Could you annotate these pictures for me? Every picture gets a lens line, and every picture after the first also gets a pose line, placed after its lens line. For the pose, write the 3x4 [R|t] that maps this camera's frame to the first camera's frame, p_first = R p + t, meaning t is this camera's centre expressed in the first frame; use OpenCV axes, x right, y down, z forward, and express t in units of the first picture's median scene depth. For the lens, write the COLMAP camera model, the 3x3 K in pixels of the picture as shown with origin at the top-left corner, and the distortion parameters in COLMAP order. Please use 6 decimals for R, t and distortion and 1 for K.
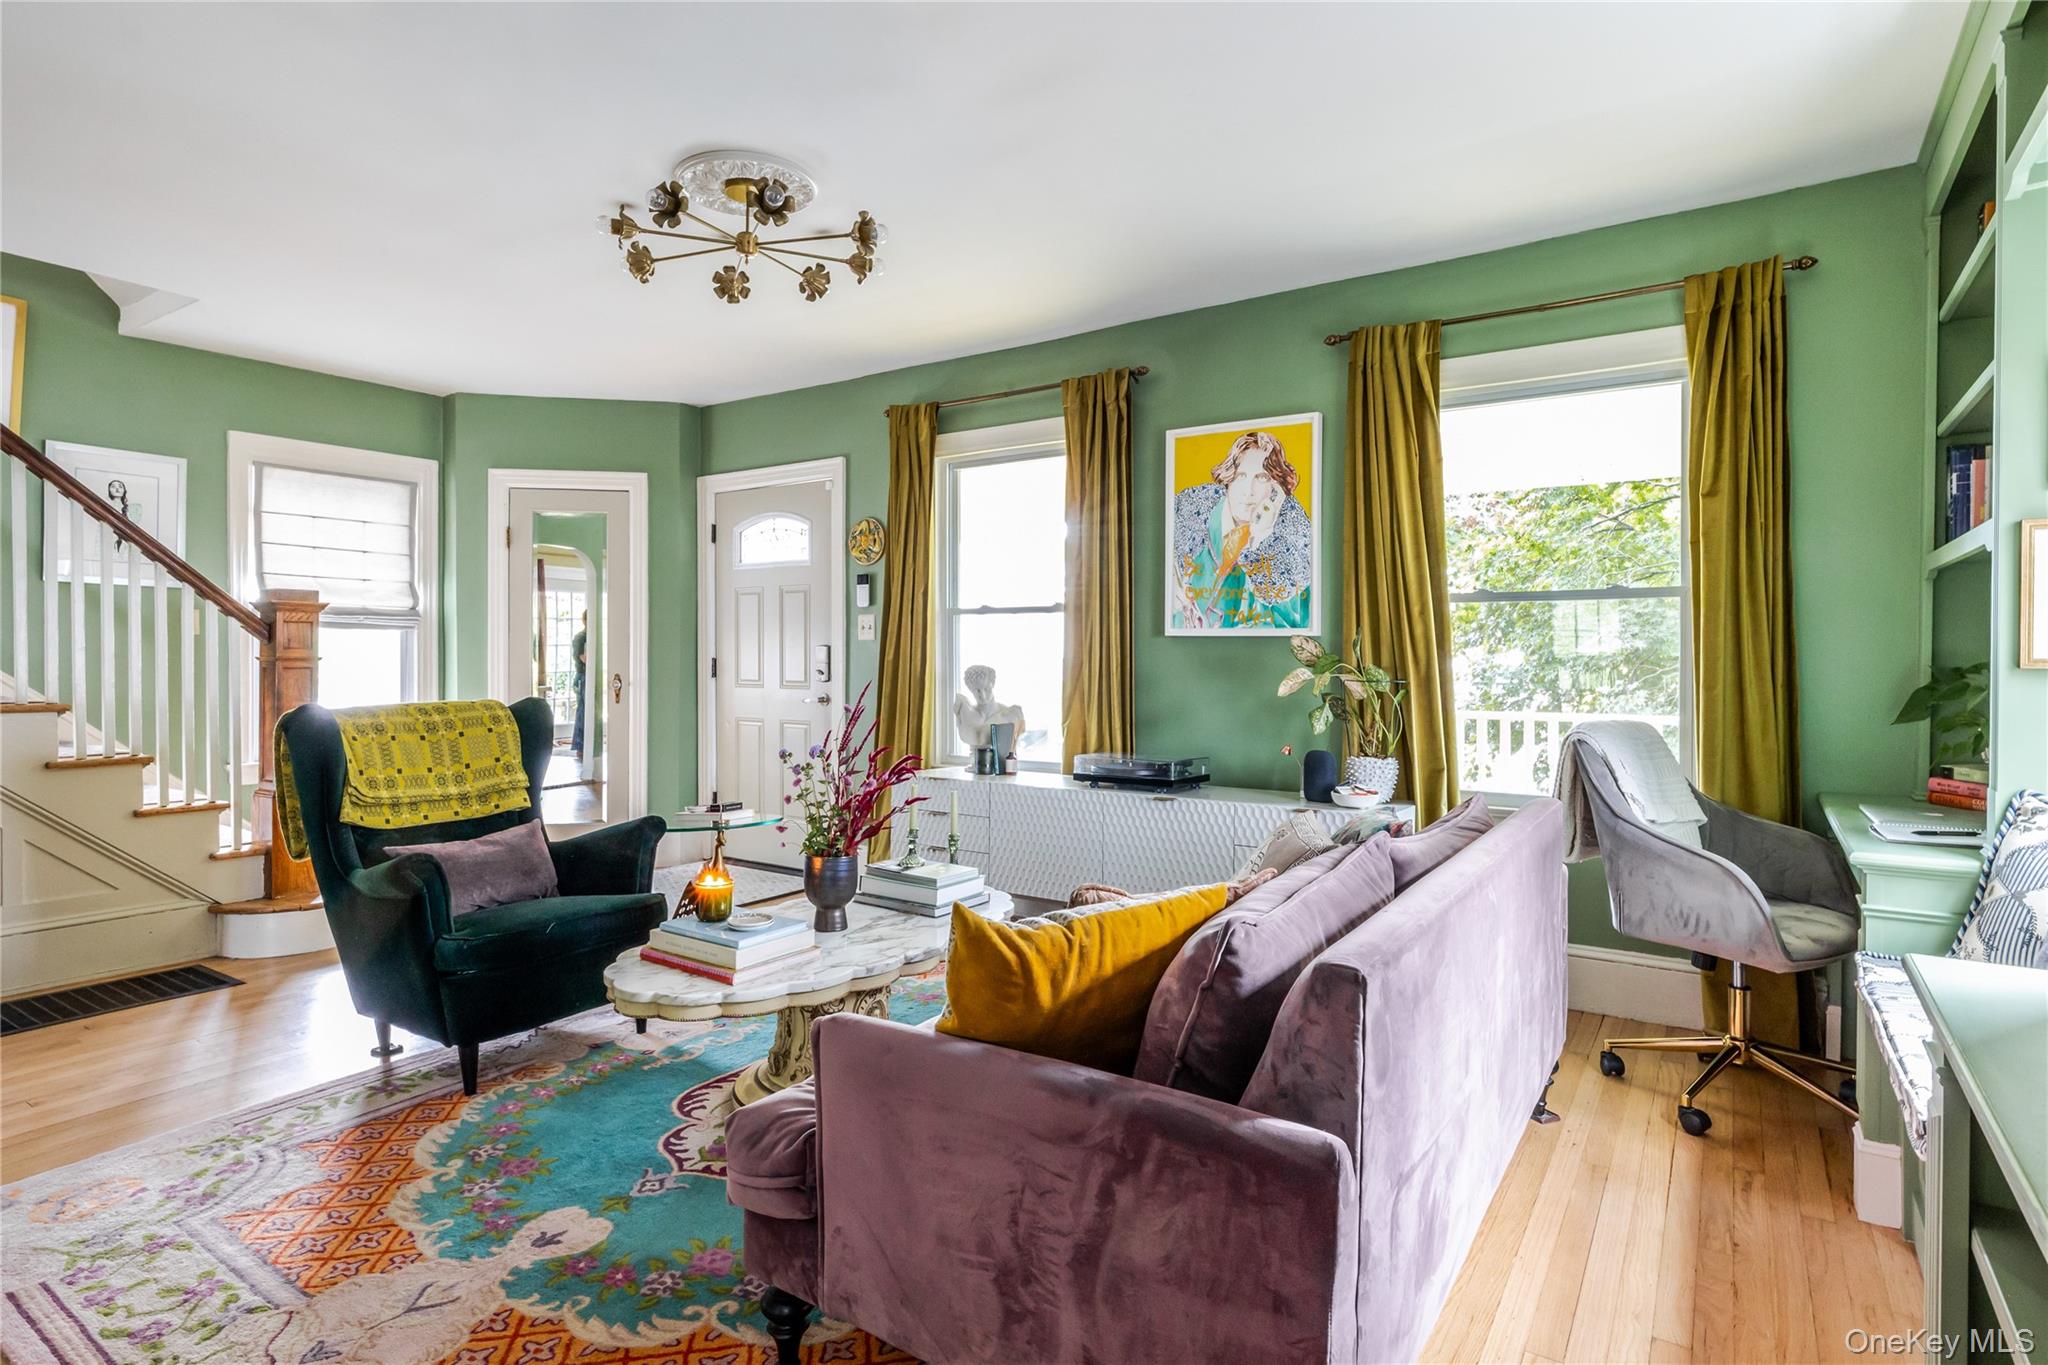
lens RADIAL K [[1040.4, 0, 1019.2], [0, 1040.4, 661.4], [0, 0, 1]] dist [-0.008424, 0.001662]
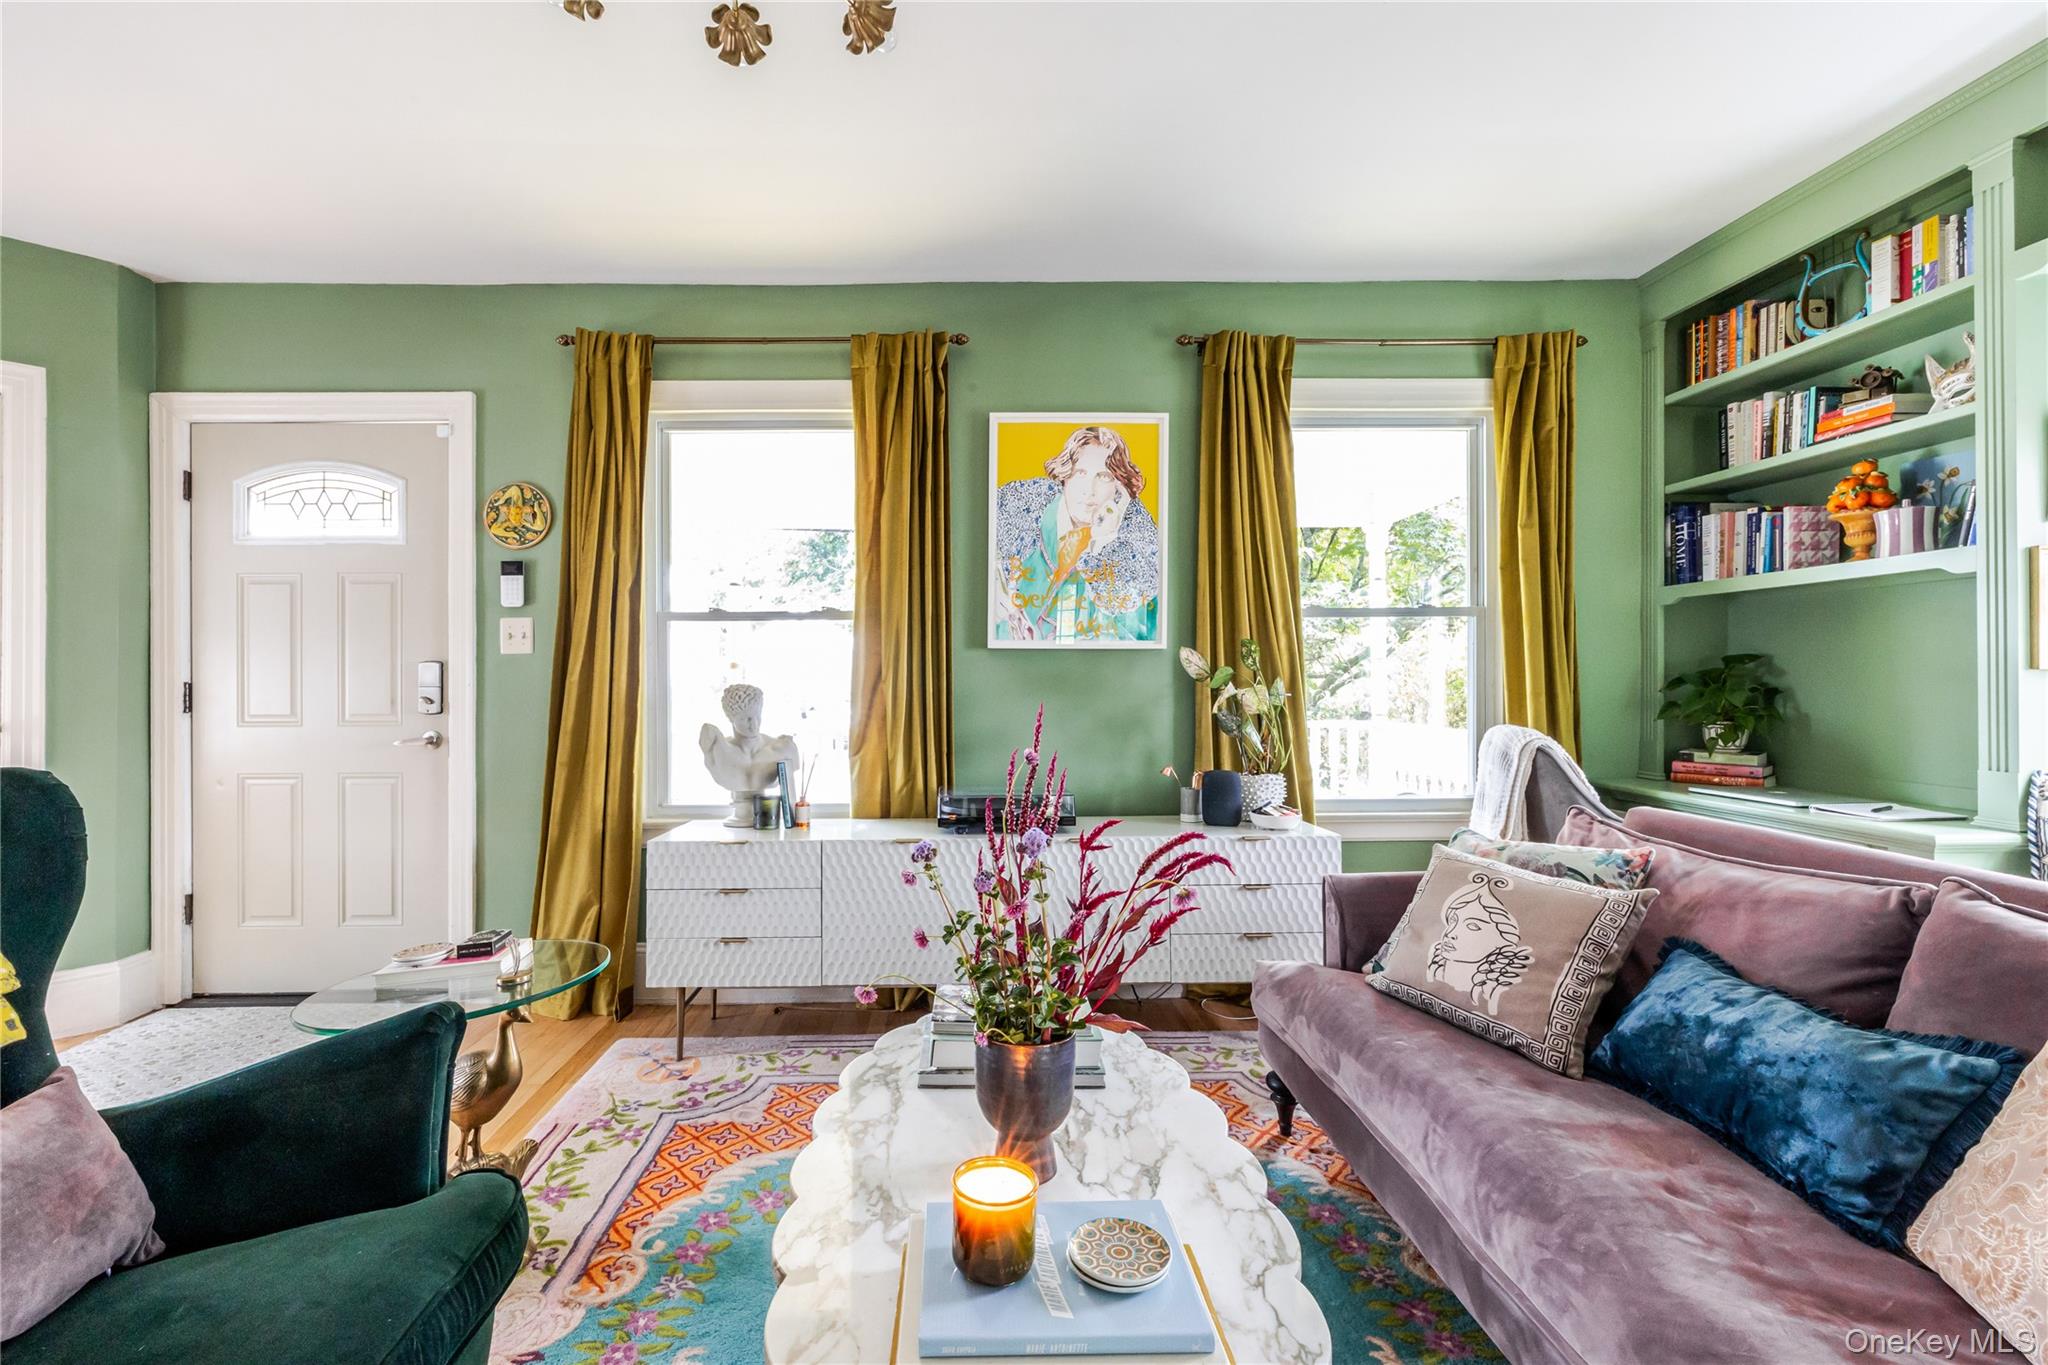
lens RADIAL K [[880.6, 0, 966.4], [0, 880.6, 673.9], [0, 0, 1]] dist [0.000268, -0.000055]
pose [[0.821710, -0.005105, 0.569884, -0.297984], [0.011968, 0.999894, -0.008298, 0.002682], [-0.569781, 0.013639, 0.821683, 0.411549]]
